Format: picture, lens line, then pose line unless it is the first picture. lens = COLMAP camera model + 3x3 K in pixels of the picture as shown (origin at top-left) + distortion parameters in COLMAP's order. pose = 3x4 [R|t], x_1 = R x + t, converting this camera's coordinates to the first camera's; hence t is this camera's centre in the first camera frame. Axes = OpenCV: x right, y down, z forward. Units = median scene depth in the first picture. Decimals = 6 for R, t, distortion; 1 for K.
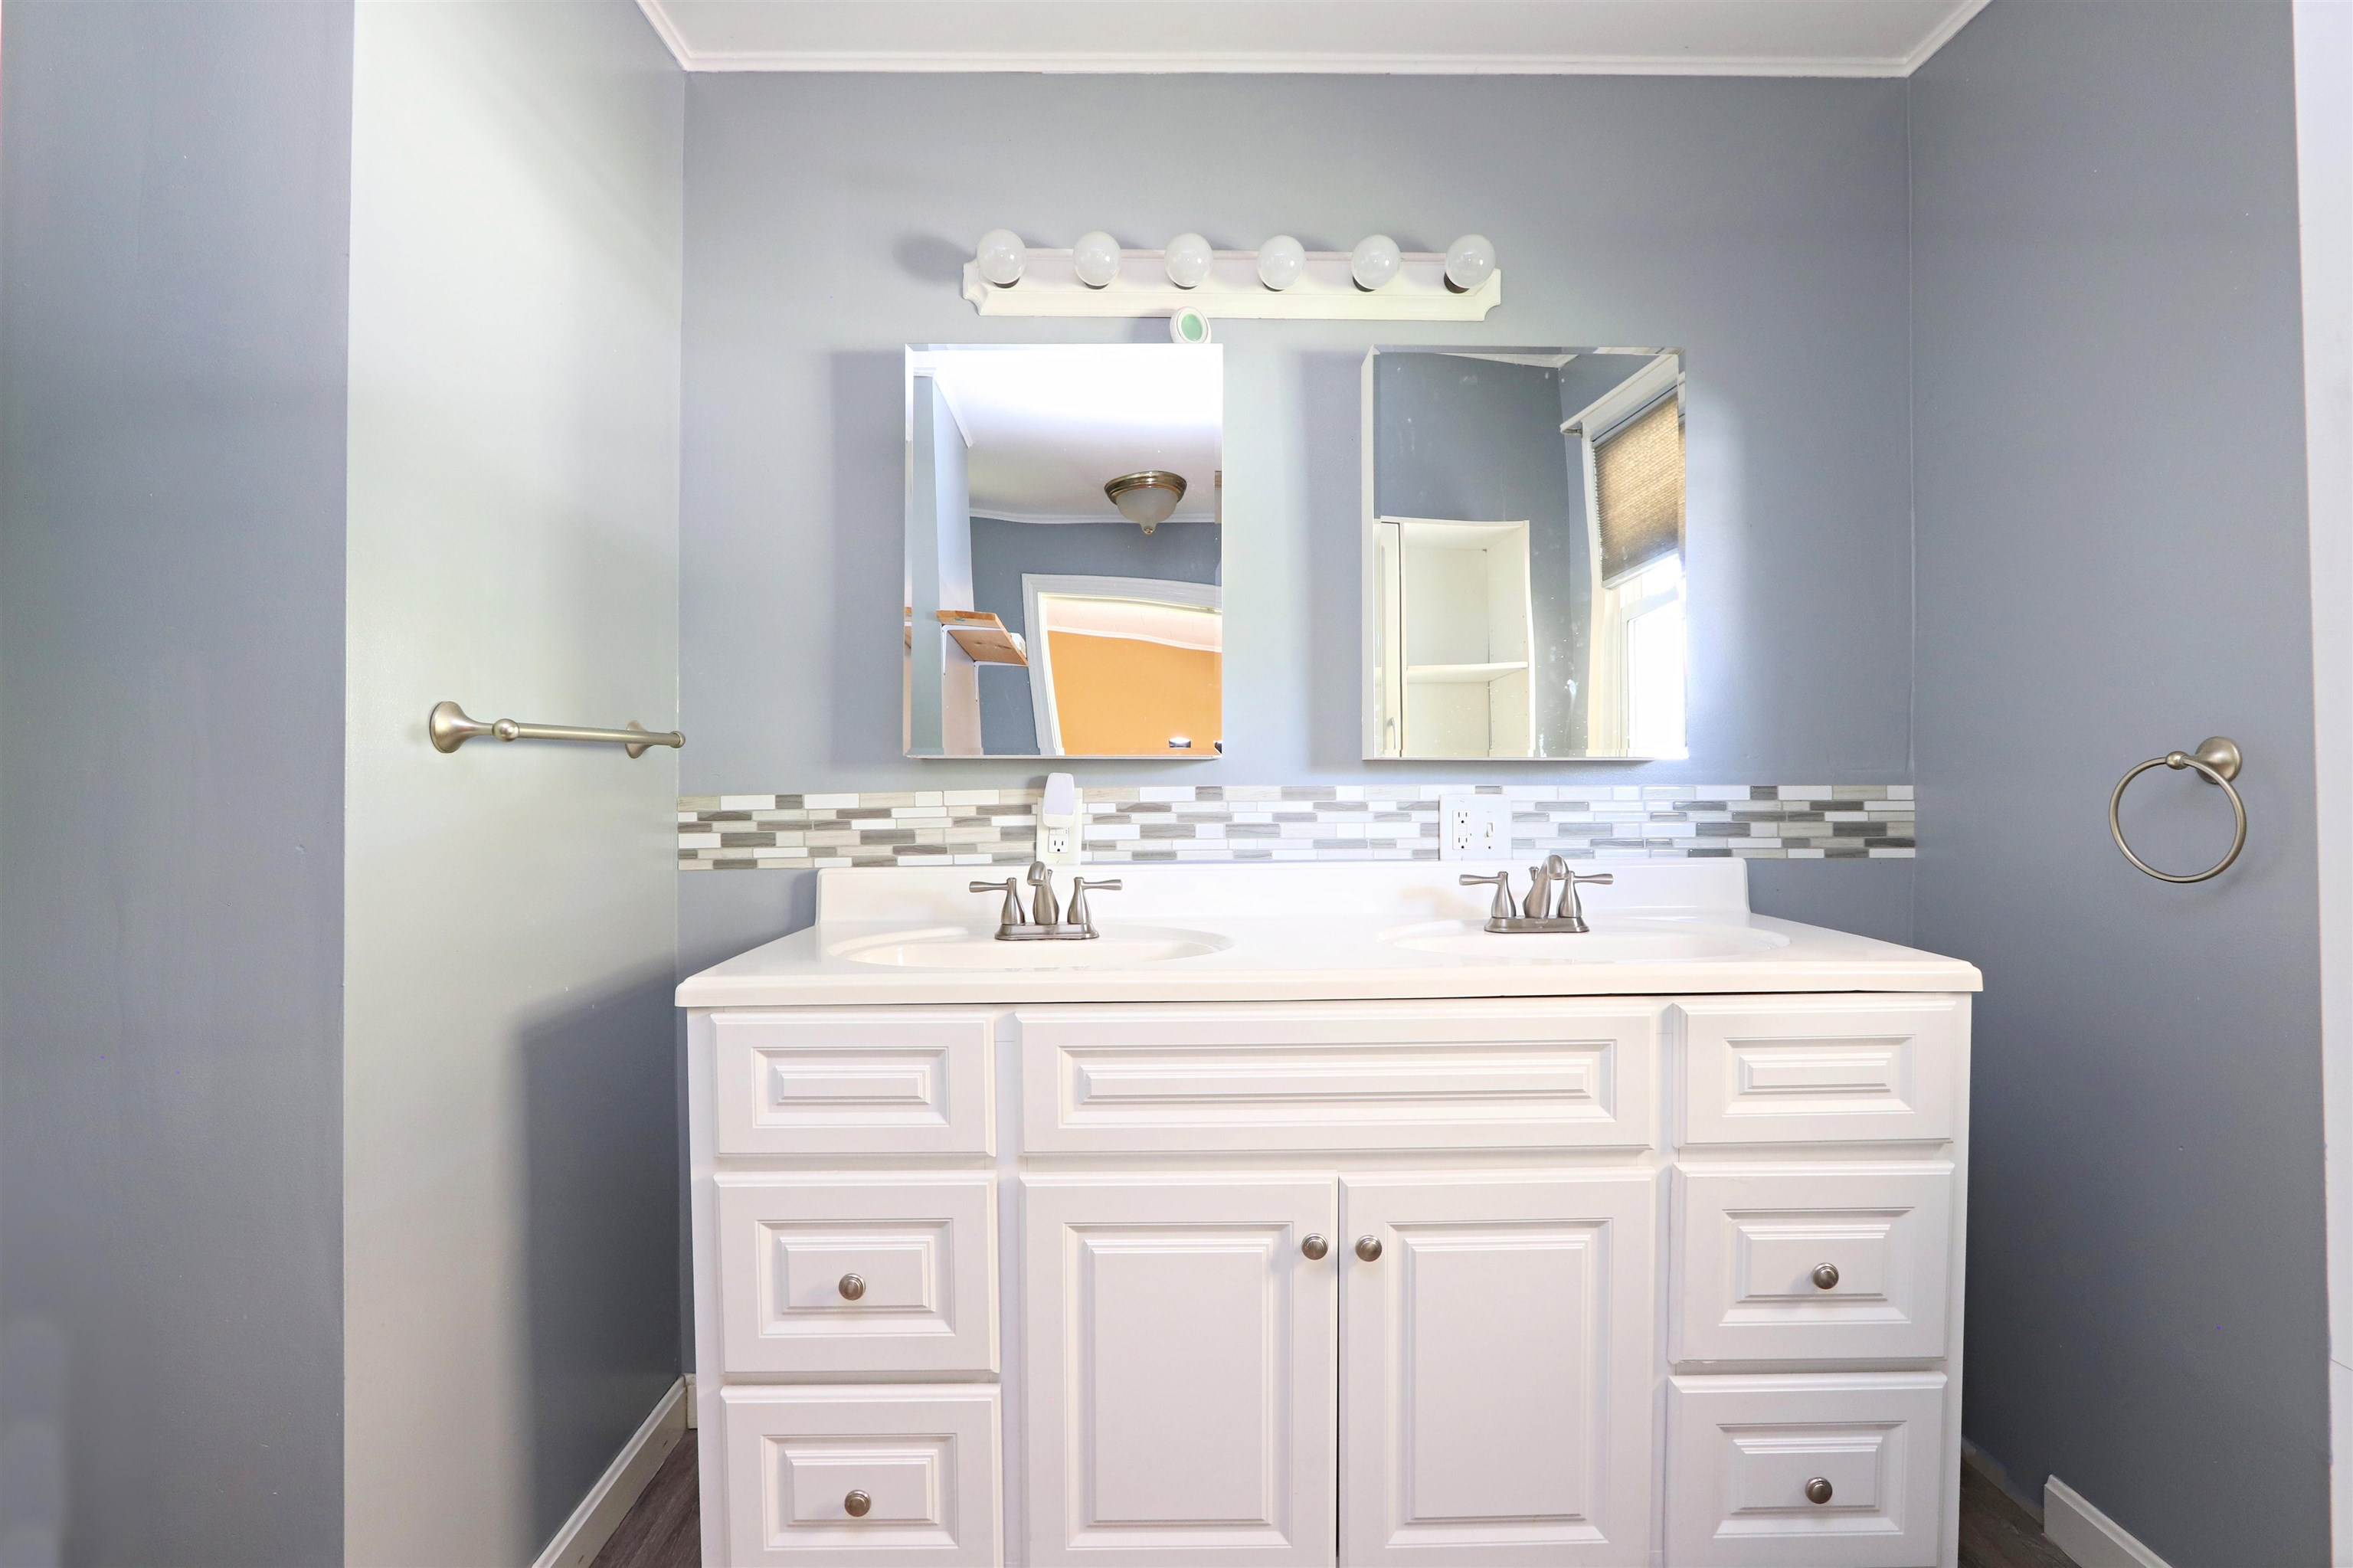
lens RADIAL K [[1097.1, 0, 1177.2], [0, 1097.1, 770.7], [0, 0, 1]] dist [-0.020158, 0.003995]
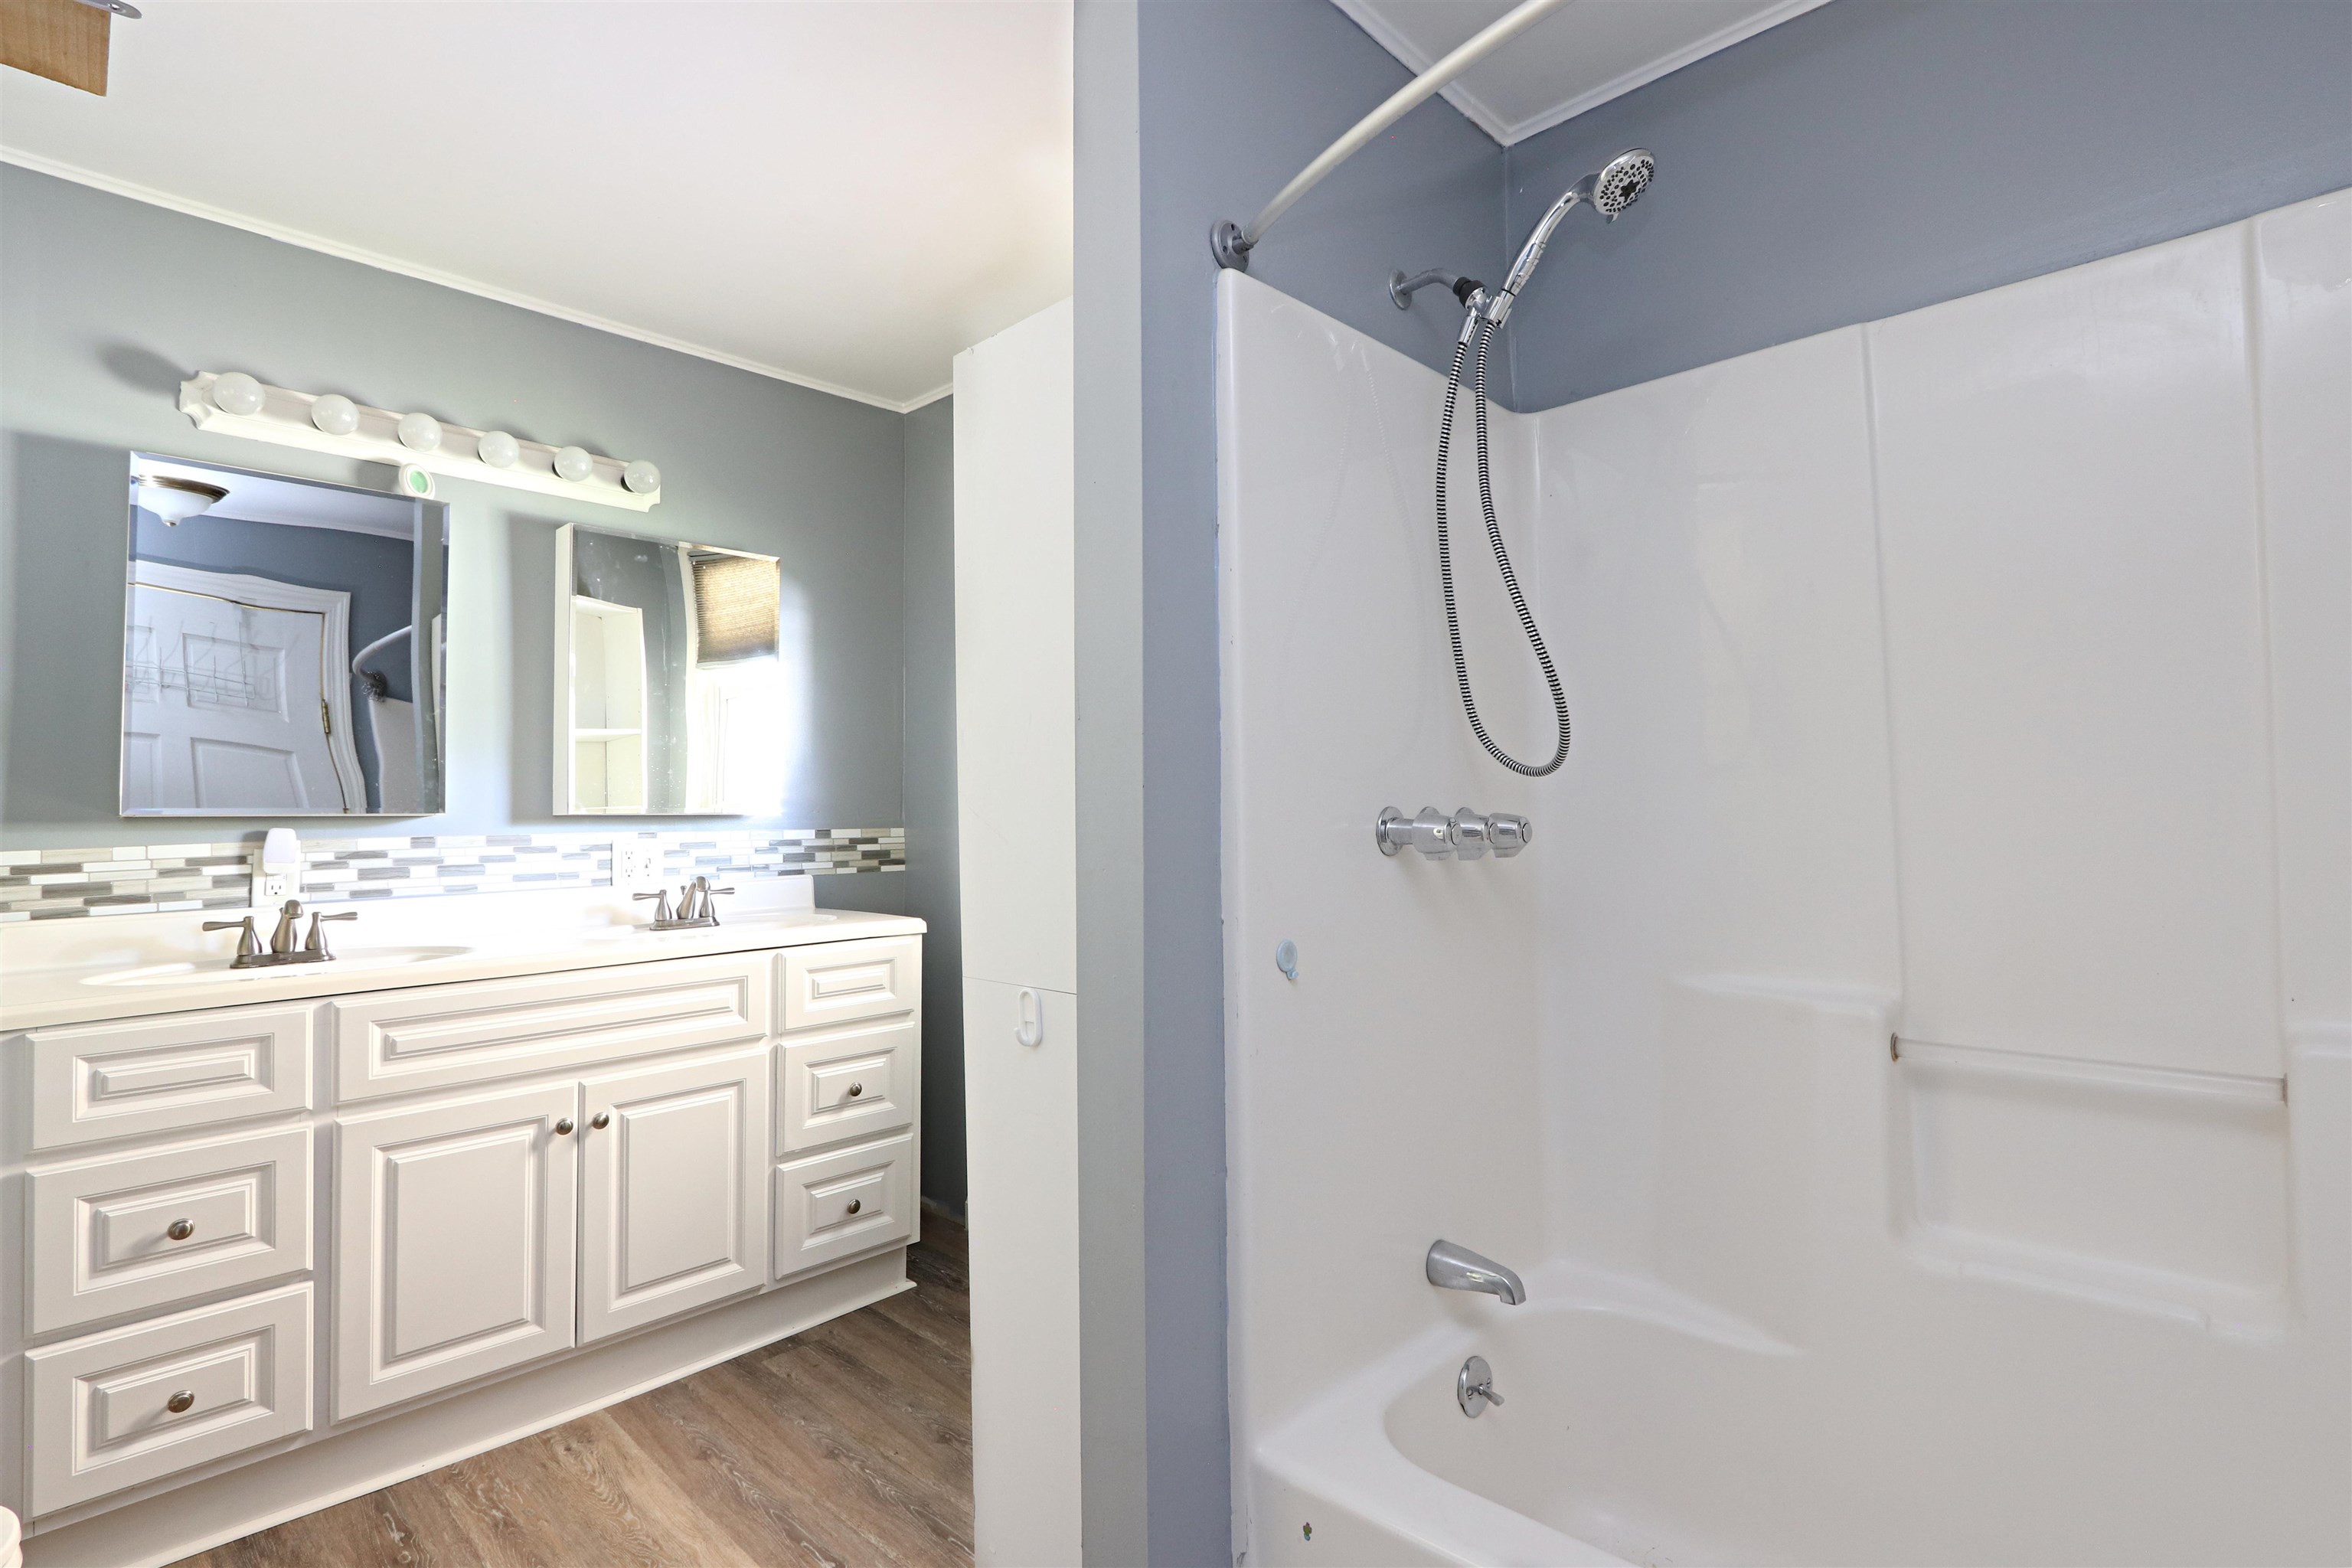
lens RADIAL K [[1096.6, 0, 1171.8], [0, 1096.6, 778.0], [0, 0, 1]] dist [-0.020158, 0.003995]
pose [[0.689942, 0.017772, 0.723646, -0.296980], [0.005497, 0.999541, -0.029789, -0.012194], [-0.723844, 0.024531, 0.689528, -0.523851]]
